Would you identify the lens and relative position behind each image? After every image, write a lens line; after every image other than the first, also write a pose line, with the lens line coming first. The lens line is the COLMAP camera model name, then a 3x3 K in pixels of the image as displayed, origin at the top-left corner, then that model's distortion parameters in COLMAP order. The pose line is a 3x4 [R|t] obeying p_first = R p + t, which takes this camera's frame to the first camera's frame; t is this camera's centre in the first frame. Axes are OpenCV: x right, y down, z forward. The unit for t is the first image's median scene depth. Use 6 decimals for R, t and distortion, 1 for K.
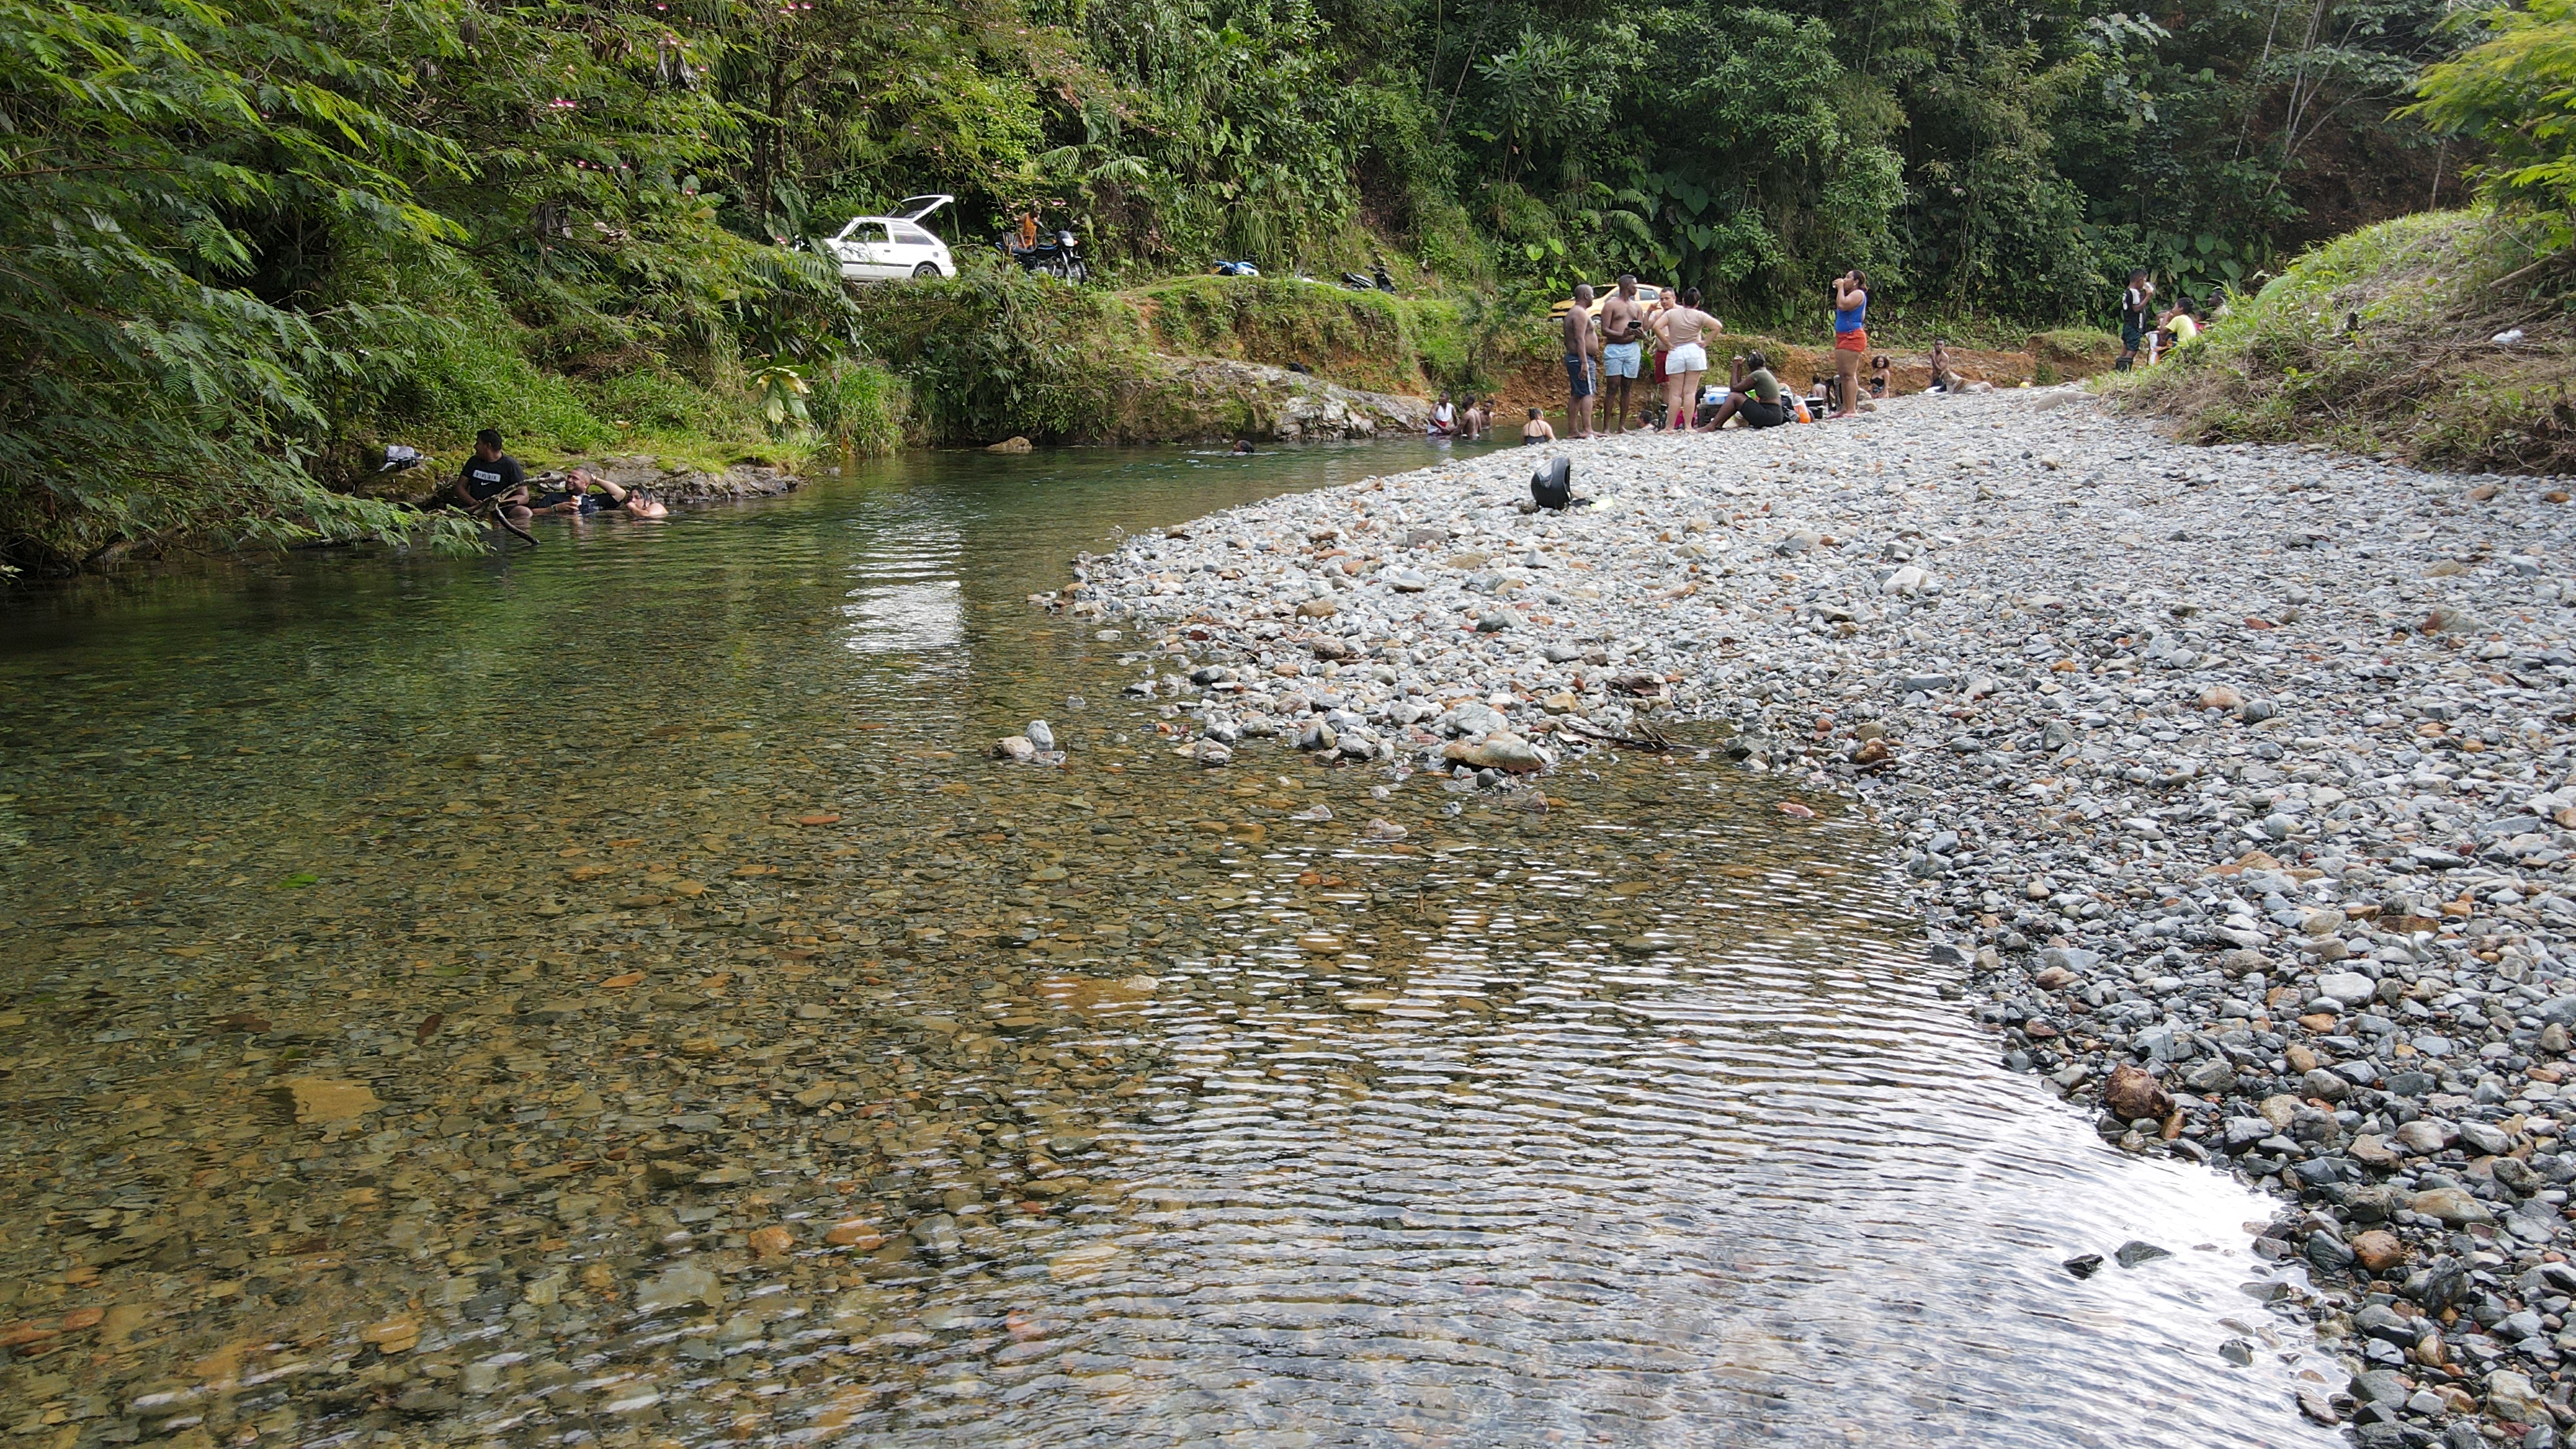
lens RADIAL K [[1908.0, 0, 1288.0], [0, 1908.0, 724.5], [0, 0, 1]] dist [-0.014336, 0.053897]
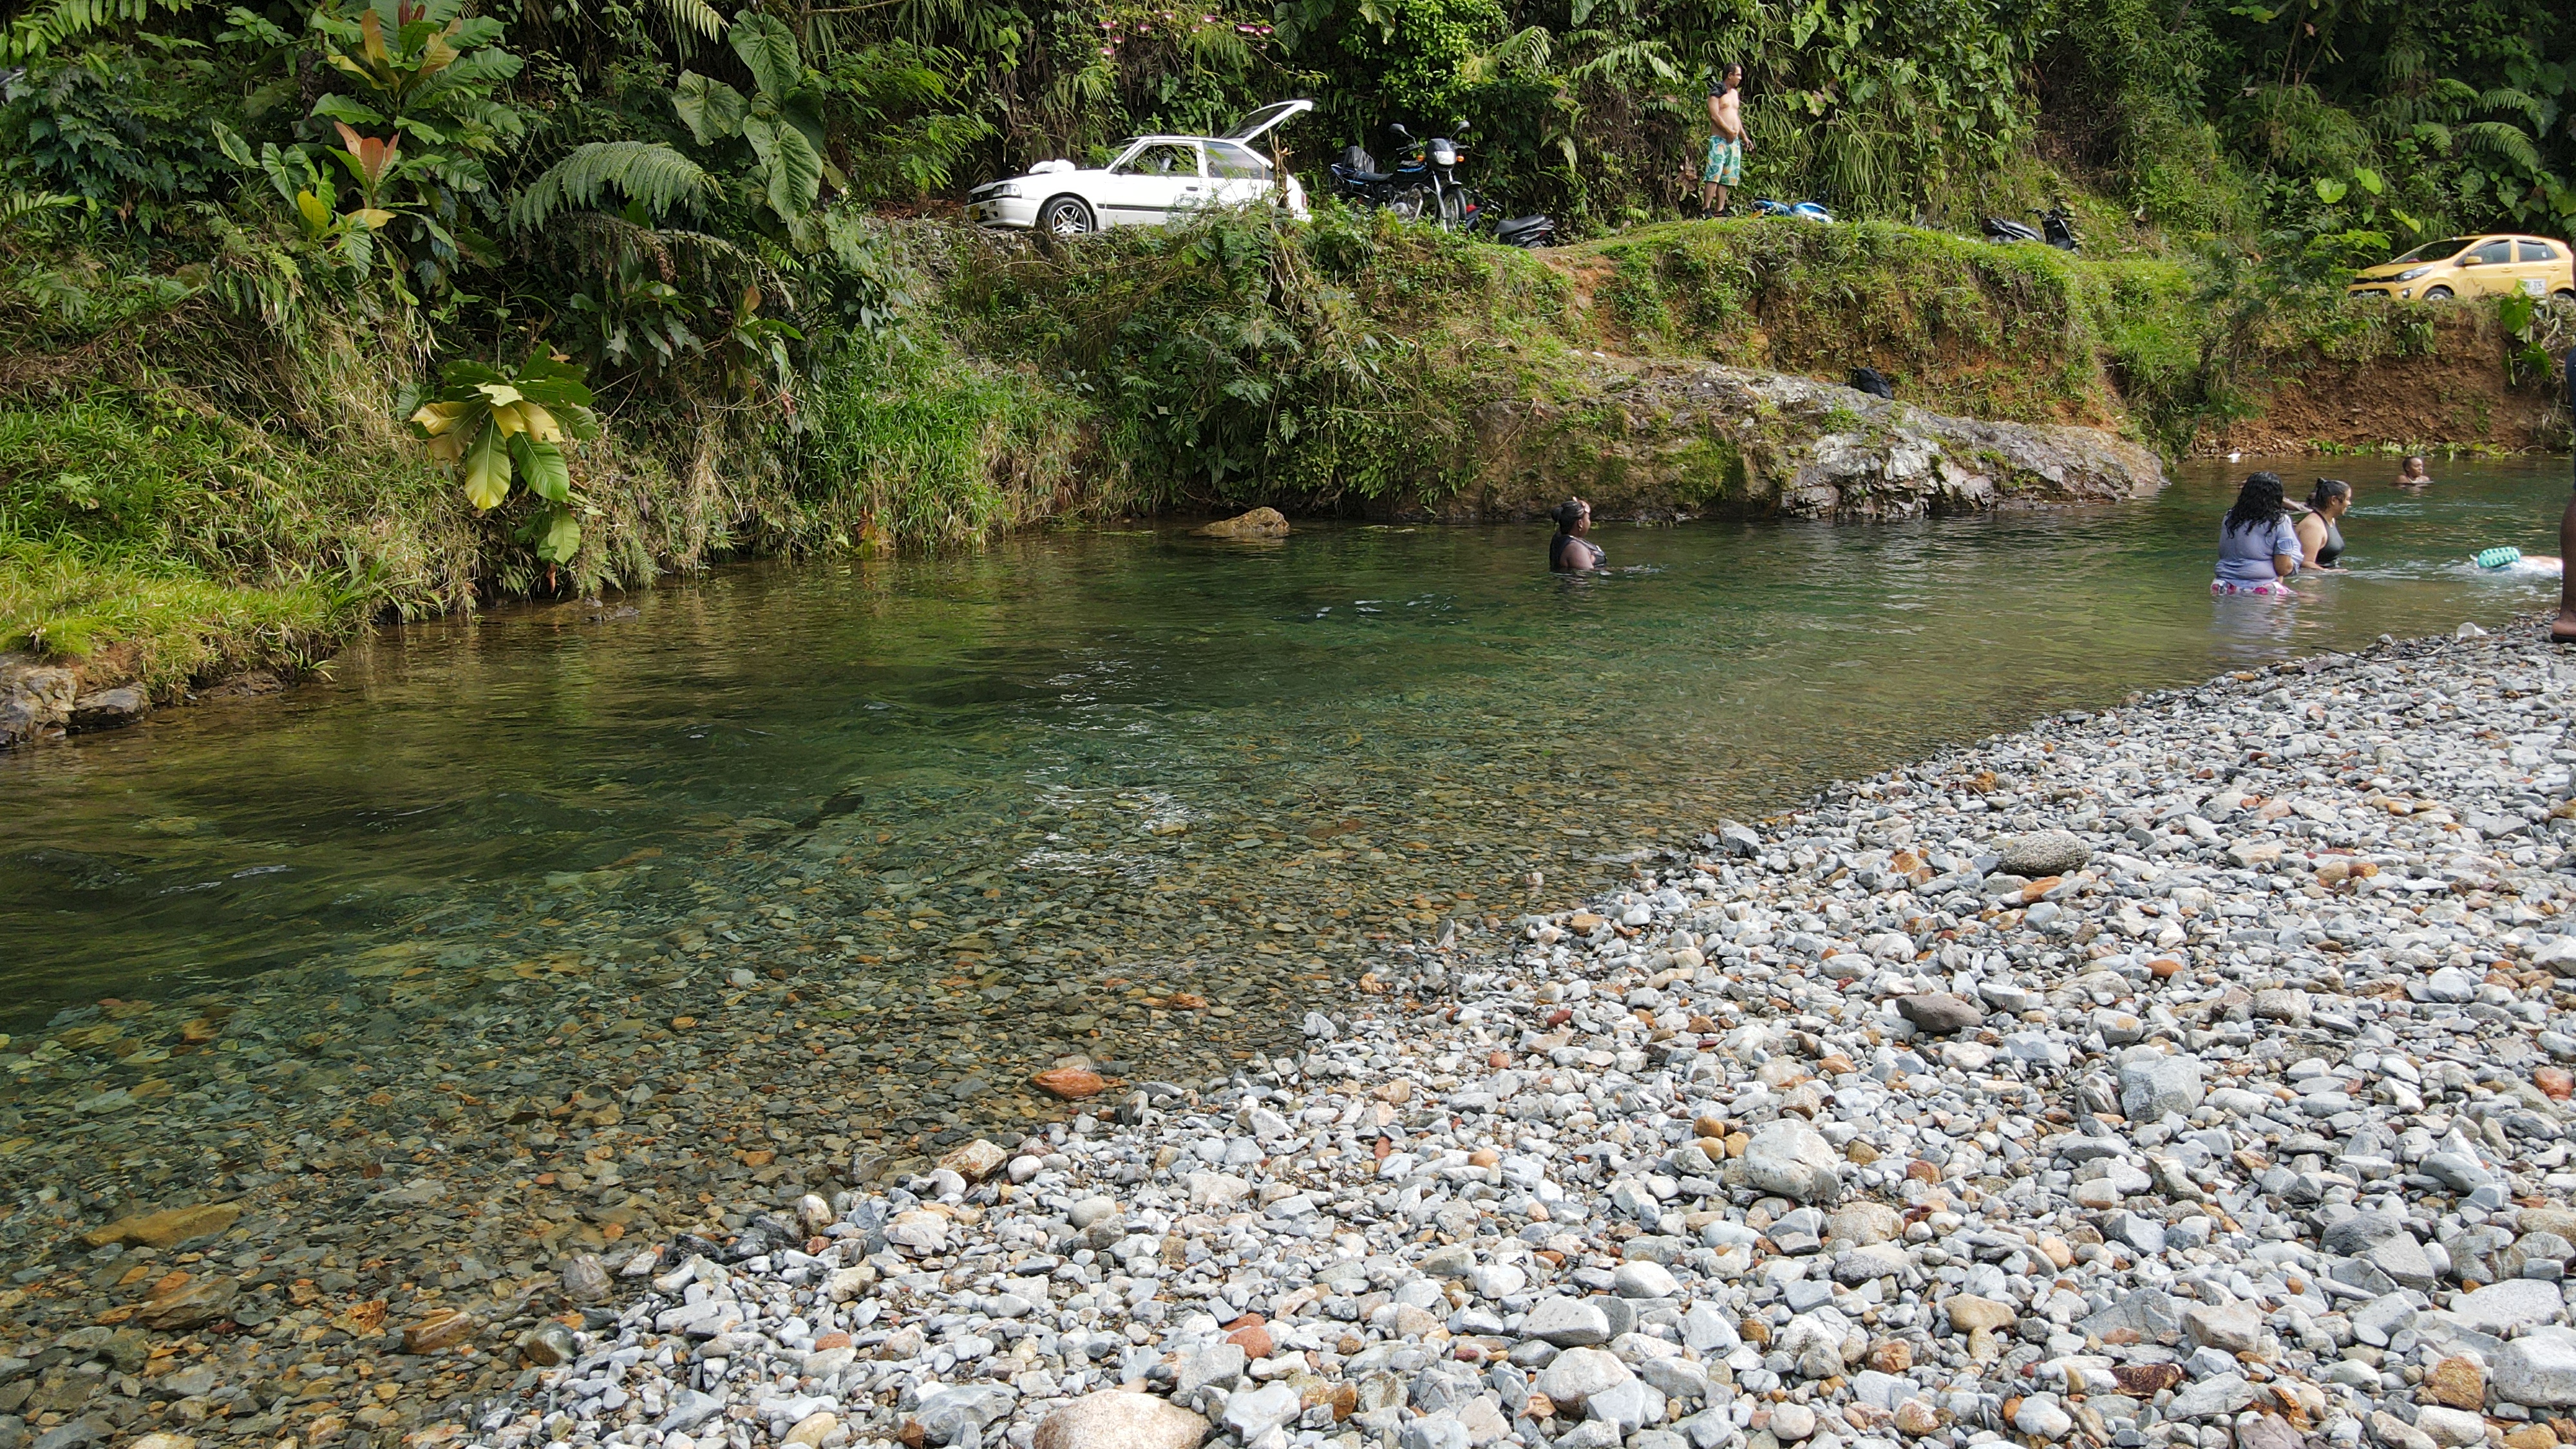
lens RADIAL K [[1908.0, 0, 1288.0], [0, 1908.0, 724.5], [0, 0, 1]] dist [-0.014336, 0.053897]
pose [[0.939779, 0.064148, -0.335710, 0.037236], [-0.063579, 0.997896, 0.012698, -0.073959], [0.335818, 0.009411, 0.941880, 0.377625]]
